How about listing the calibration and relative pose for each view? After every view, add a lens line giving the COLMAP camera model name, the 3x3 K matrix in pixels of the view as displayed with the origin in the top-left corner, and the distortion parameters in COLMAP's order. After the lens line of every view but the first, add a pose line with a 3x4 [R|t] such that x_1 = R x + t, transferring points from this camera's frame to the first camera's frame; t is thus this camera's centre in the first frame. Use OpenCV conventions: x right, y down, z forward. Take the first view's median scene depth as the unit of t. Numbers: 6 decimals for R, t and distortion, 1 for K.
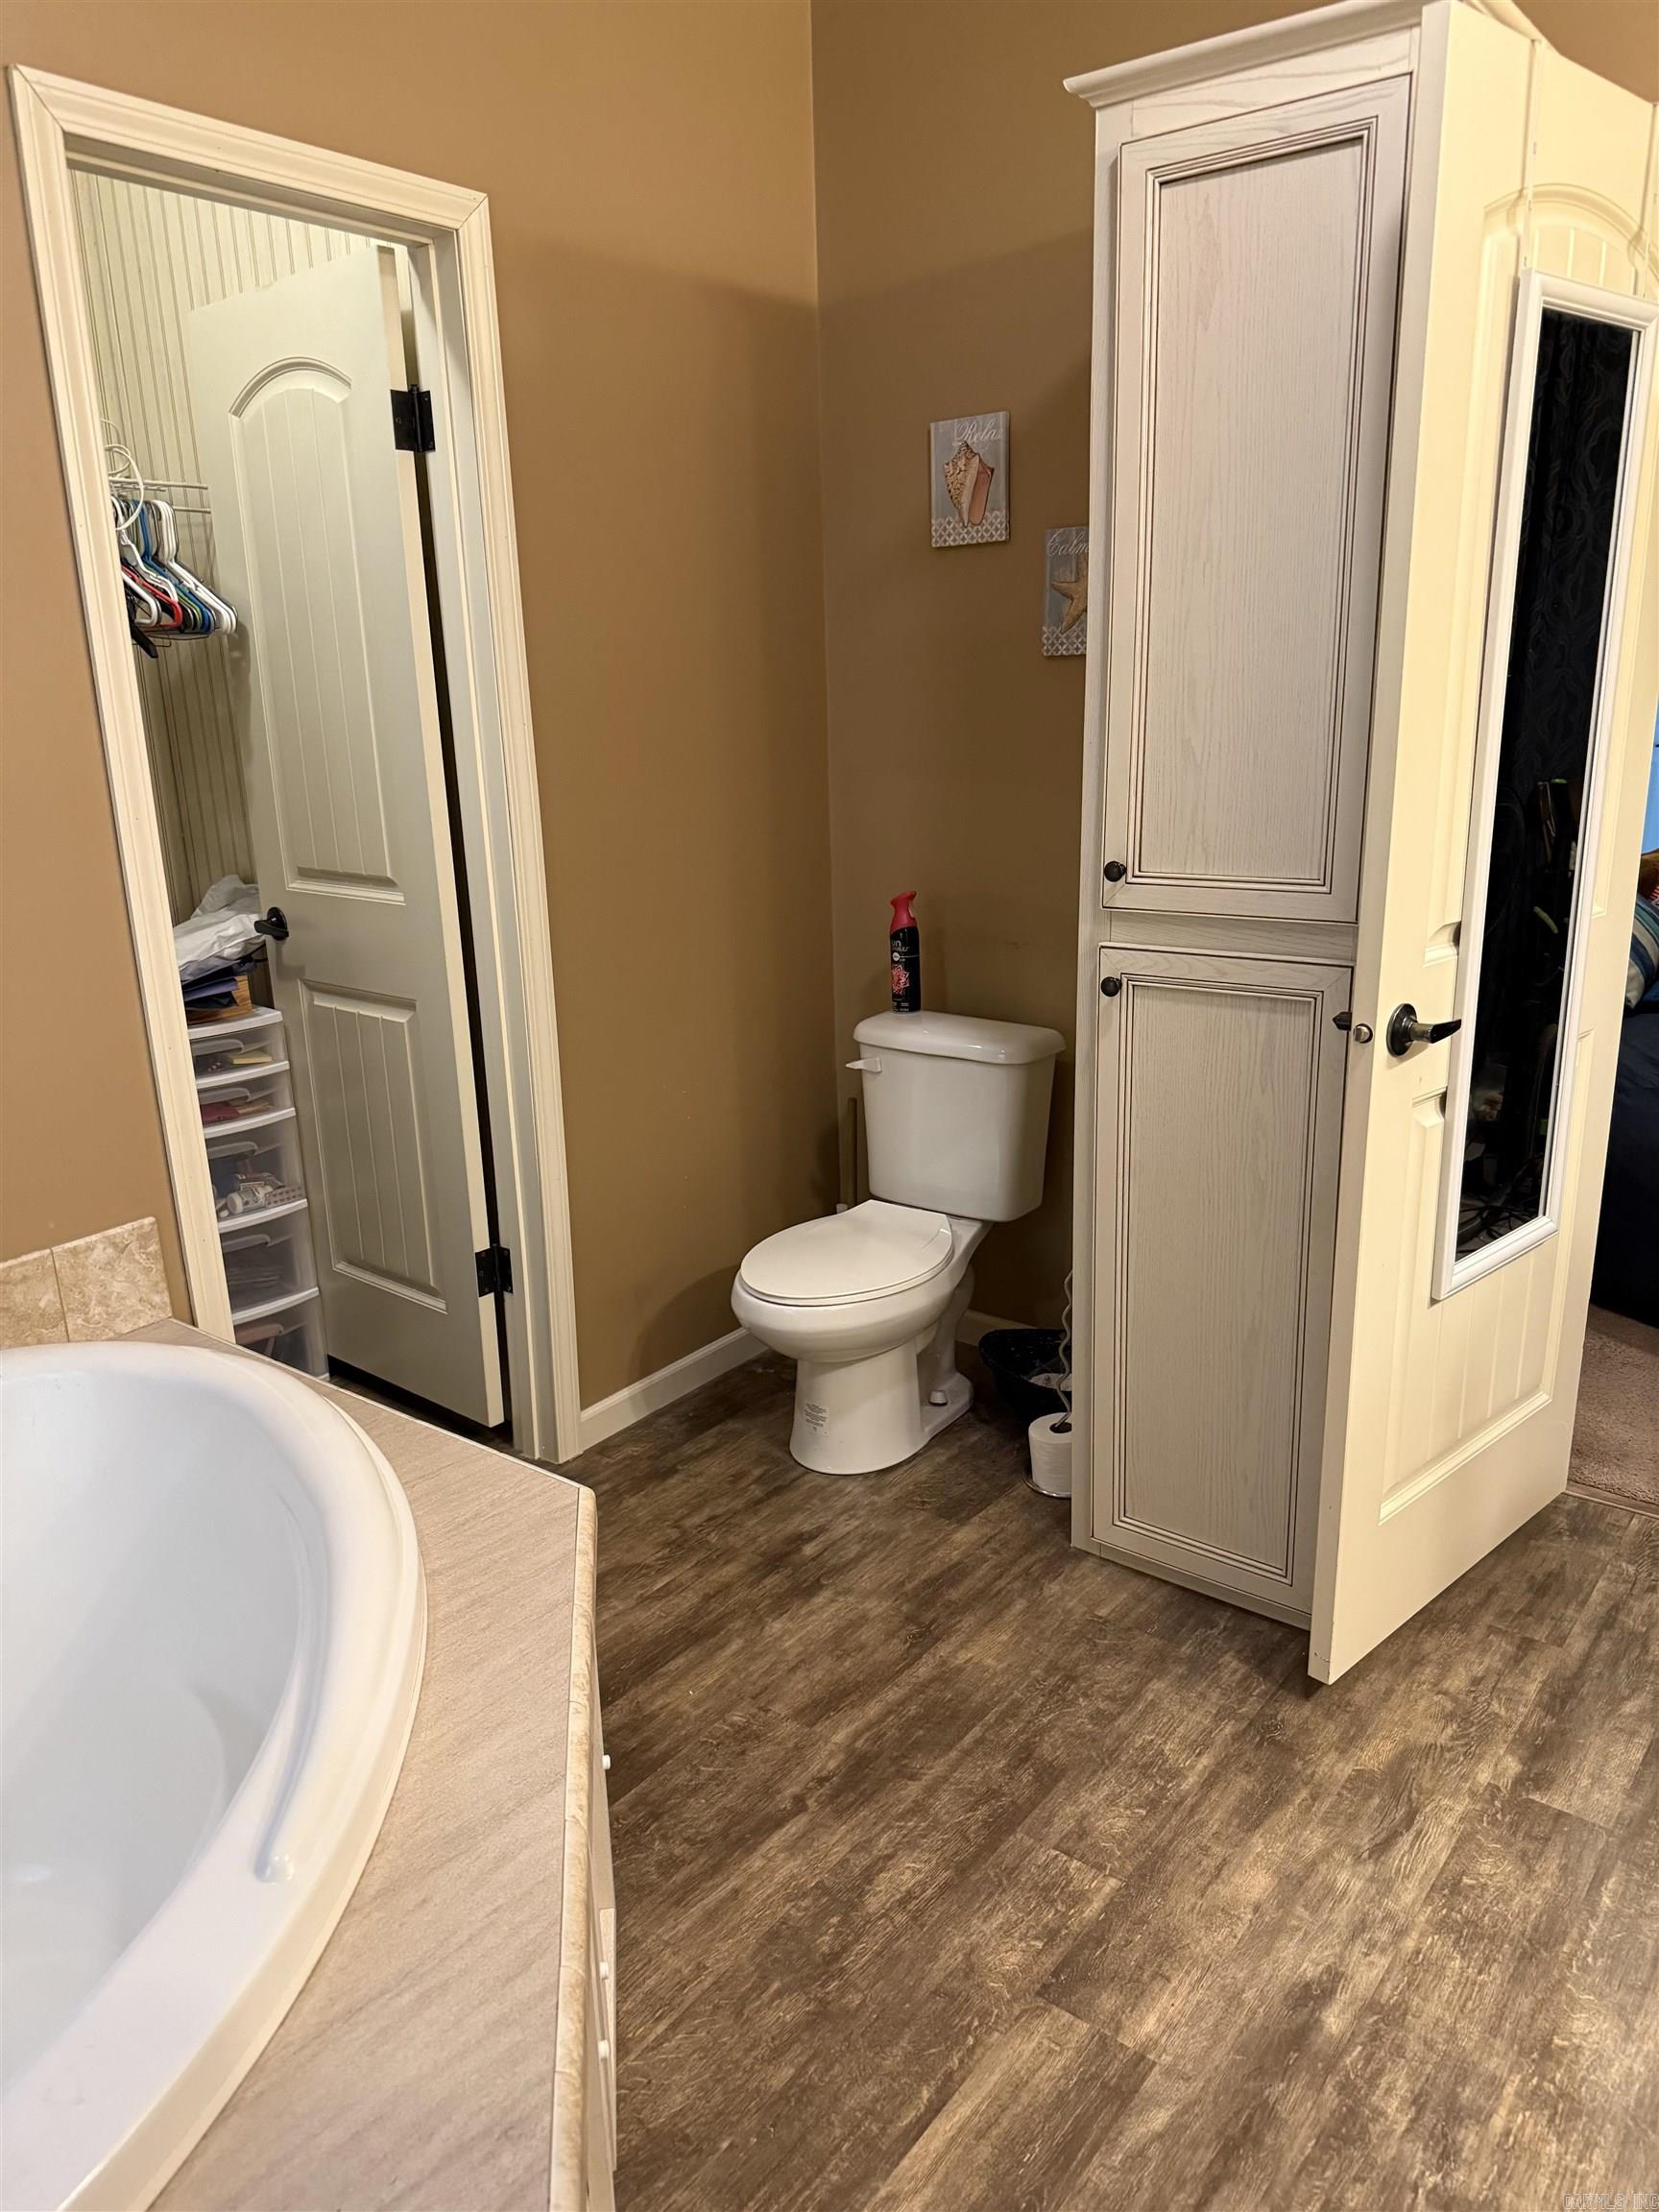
lens RADIAL K [[1577.9, 0, 810.2], [0, 1577.9, 1154.0], [0, 0, 1]] dist [0.033827, -0.039138]
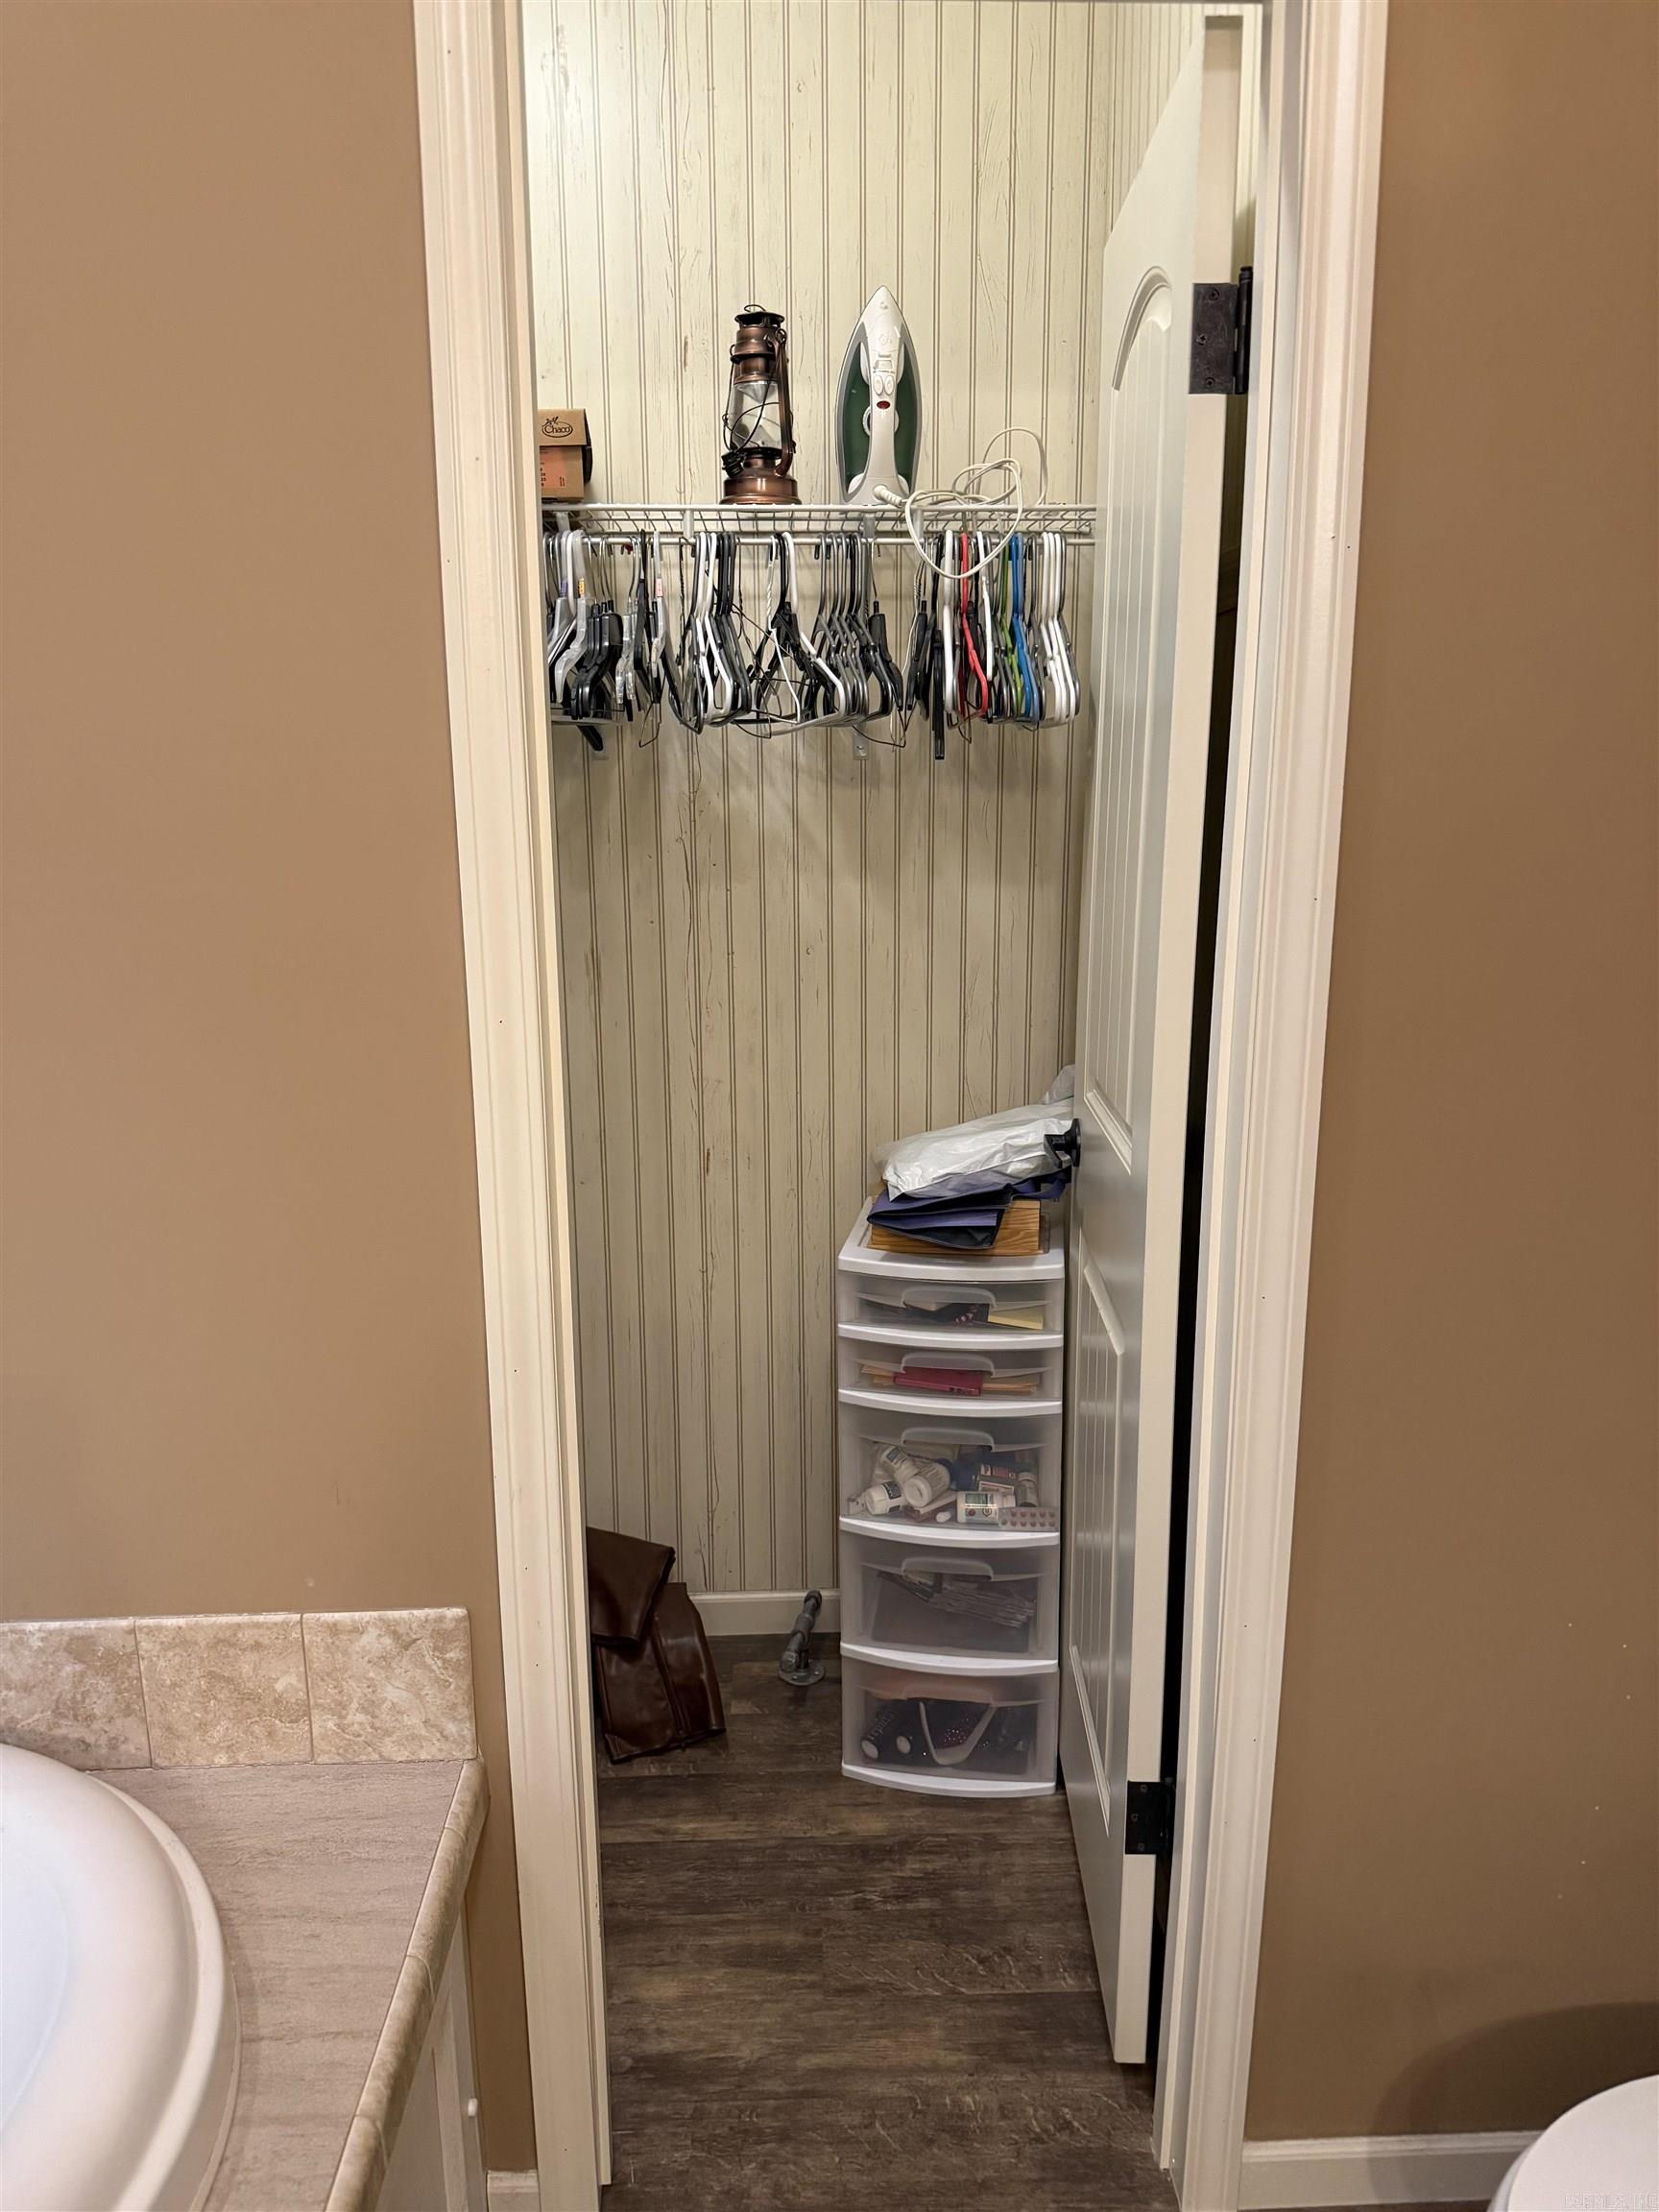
lens RADIAL K [[1577.9, 0, 837.7], [0, 1577.9, 1127.2], [0, 0, 1]] dist [0.033827, -0.039138]
pose [[0.652873, 0.198720, -0.730936, 0.122464], [-0.239684, 0.969587, 0.049516, -0.225657], [0.718546, 0.142866, 0.680647, 0.657886]]
